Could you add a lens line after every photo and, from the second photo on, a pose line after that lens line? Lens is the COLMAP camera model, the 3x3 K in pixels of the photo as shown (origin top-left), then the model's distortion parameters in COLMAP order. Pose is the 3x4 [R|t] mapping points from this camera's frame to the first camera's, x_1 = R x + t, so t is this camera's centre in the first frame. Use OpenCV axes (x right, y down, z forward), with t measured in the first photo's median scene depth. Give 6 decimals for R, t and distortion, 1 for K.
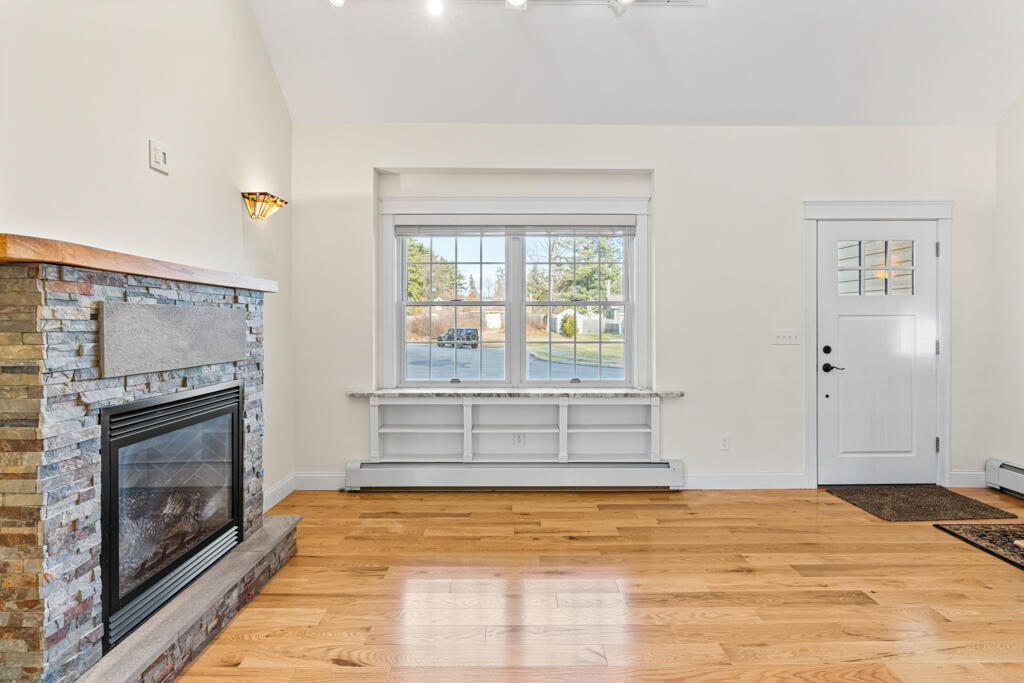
lens RADIAL K [[522.2, 0, 531.9], [0, 522.2, 325.7], [0, 0, 1]] dist [-0.000677, -0.000352]
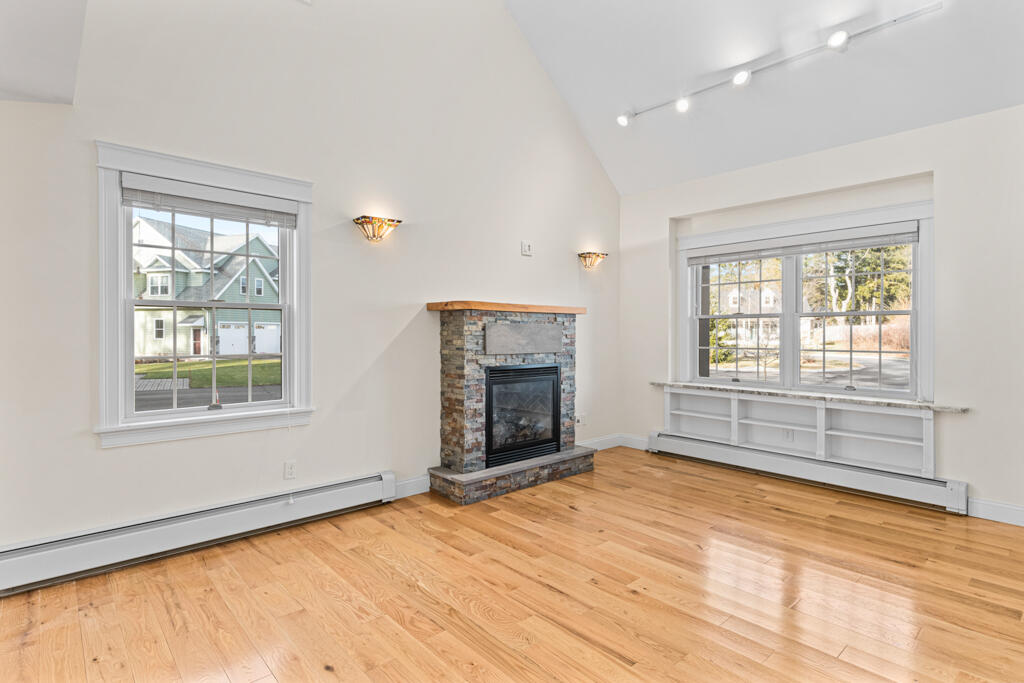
lens RADIAL K [[537.3, 0, 482.9], [0, 537.3, 335.6], [0, 0, 1]] dist [0.004143, 0.000294]
pose [[0.618568, 0.005552, -0.785712, 0.702491], [-0.005523, 0.999981, 0.002717, 0.003134], [0.785712, 0.002659, 0.618587, -0.349151]]
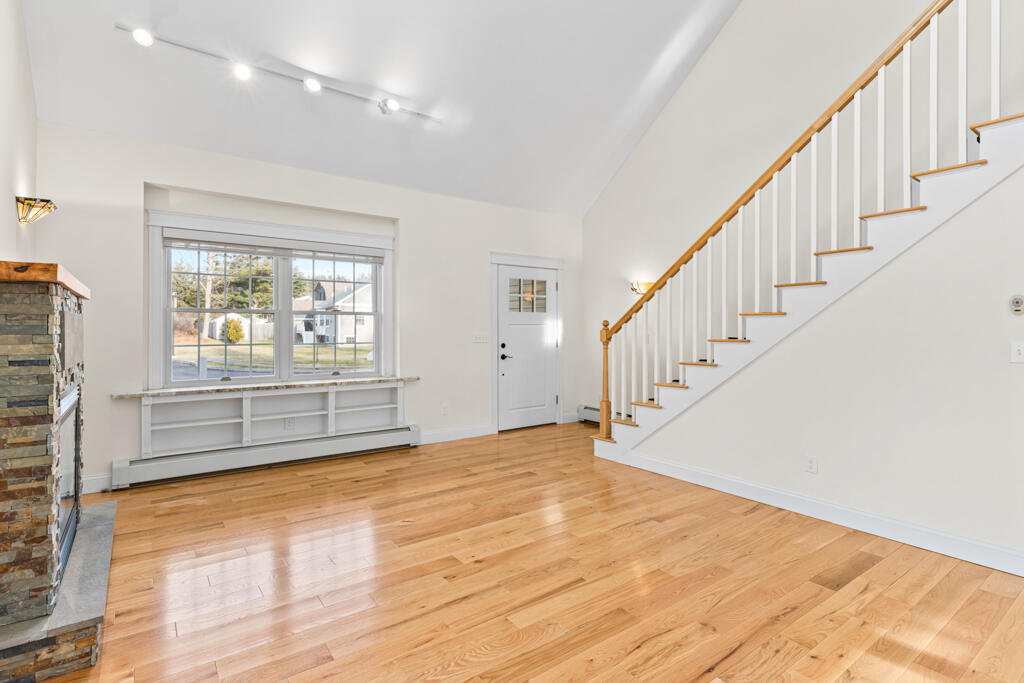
lens RADIAL K [[503.9, 0, 532.3], [0, 503.9, 328.6], [0, 0, 1]] dist [0.005738, 0.000104]
pose [[0.807795, 0.002992, 0.589456, -0.382603], [0.000100, 0.999986, -0.005212, 0.002438], [-0.589463, 0.004269, 0.807784, -0.420176]]
